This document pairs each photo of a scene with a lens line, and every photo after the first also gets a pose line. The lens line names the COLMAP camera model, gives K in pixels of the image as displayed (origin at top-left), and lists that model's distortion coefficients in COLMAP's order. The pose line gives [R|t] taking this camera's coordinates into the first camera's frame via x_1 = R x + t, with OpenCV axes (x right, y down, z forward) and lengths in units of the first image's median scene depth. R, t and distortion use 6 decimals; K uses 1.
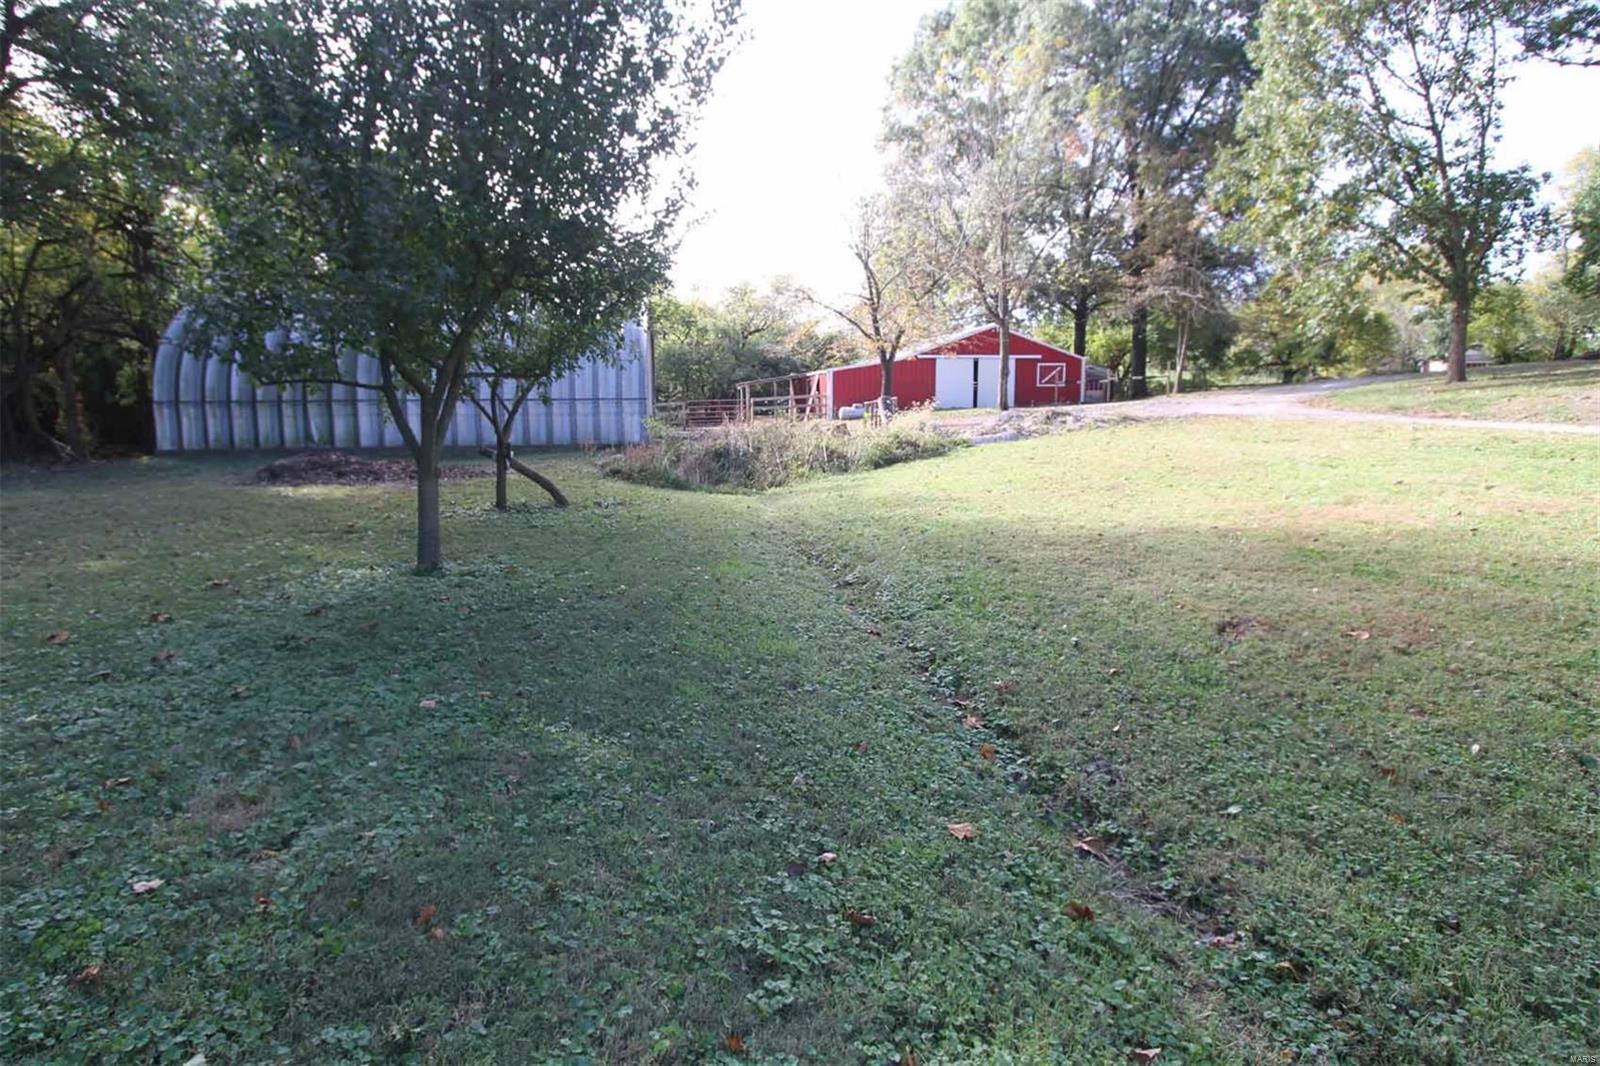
lens RADIAL K [[889.6, 0, 811.2], [0, 889.6, 487.6], [0, 0, 1]] dist [0.001797, 0.000944]
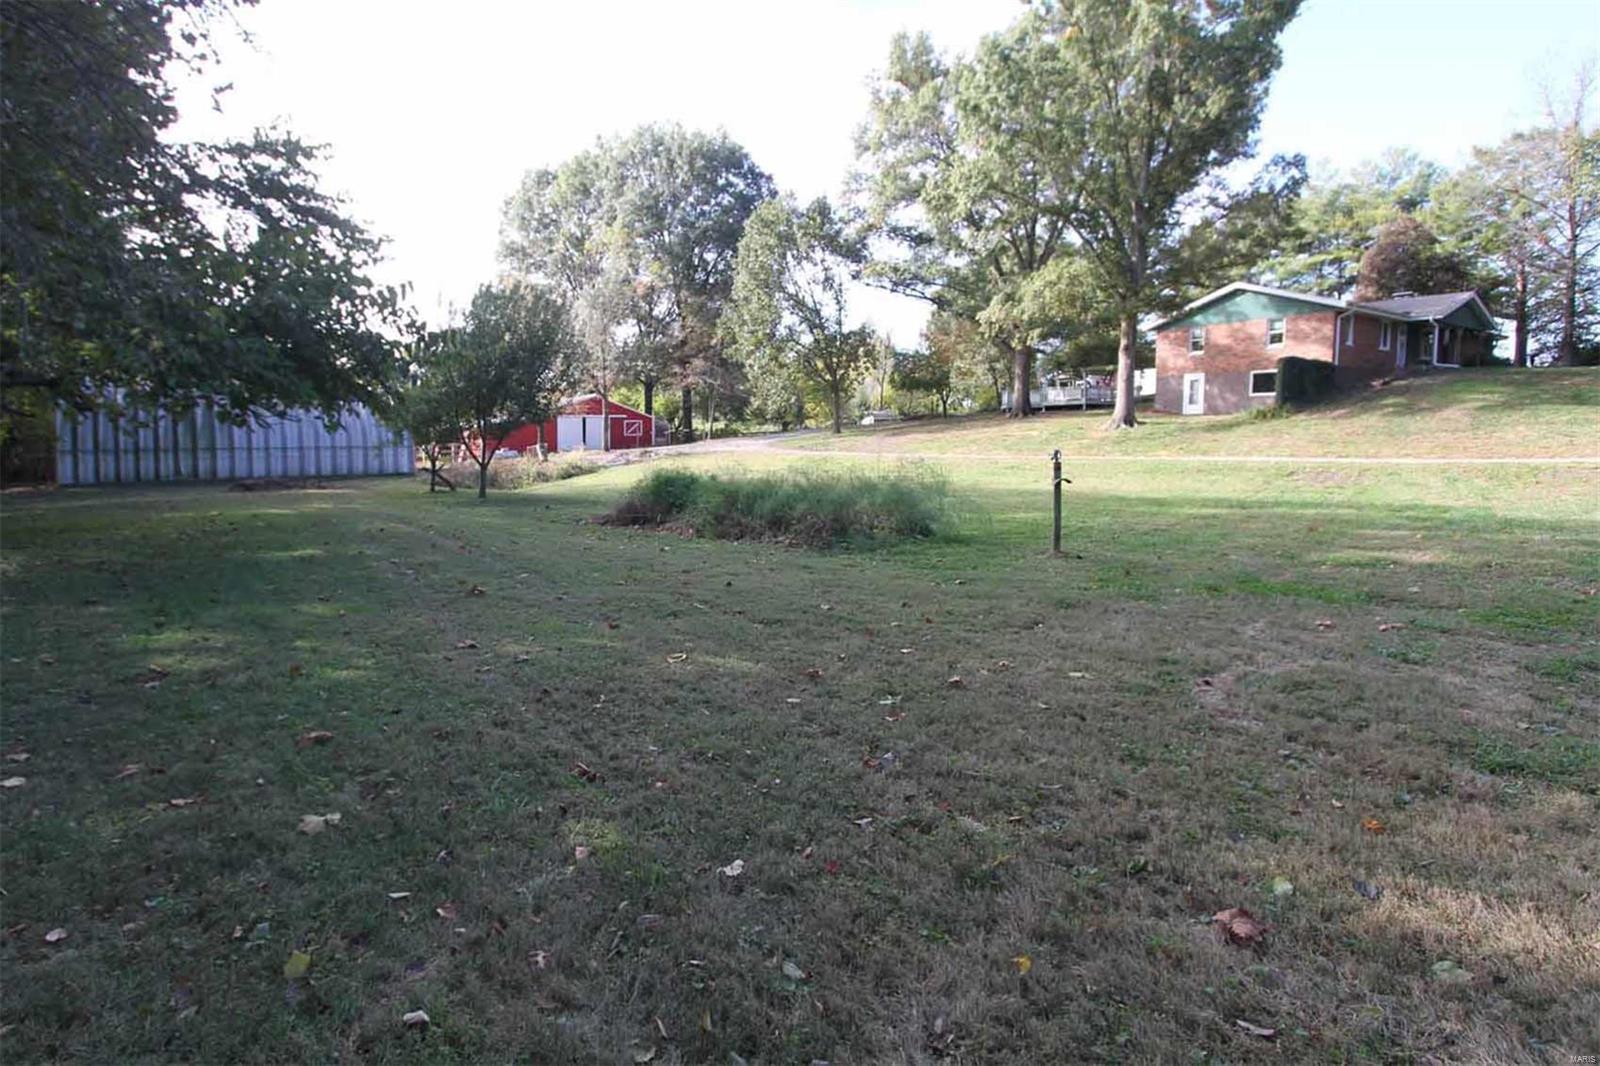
lens RADIAL K [[889.6, 0, 811.2], [0, 889.6, 487.6], [0, 0, 1]] dist [0.001797, 0.000944]
pose [[0.885322, -0.031497, 0.463911, -0.186432], [0.053724, 0.997950, -0.034772, 0.049458], [-0.461864, 0.055707, 0.885199, -0.530509]]
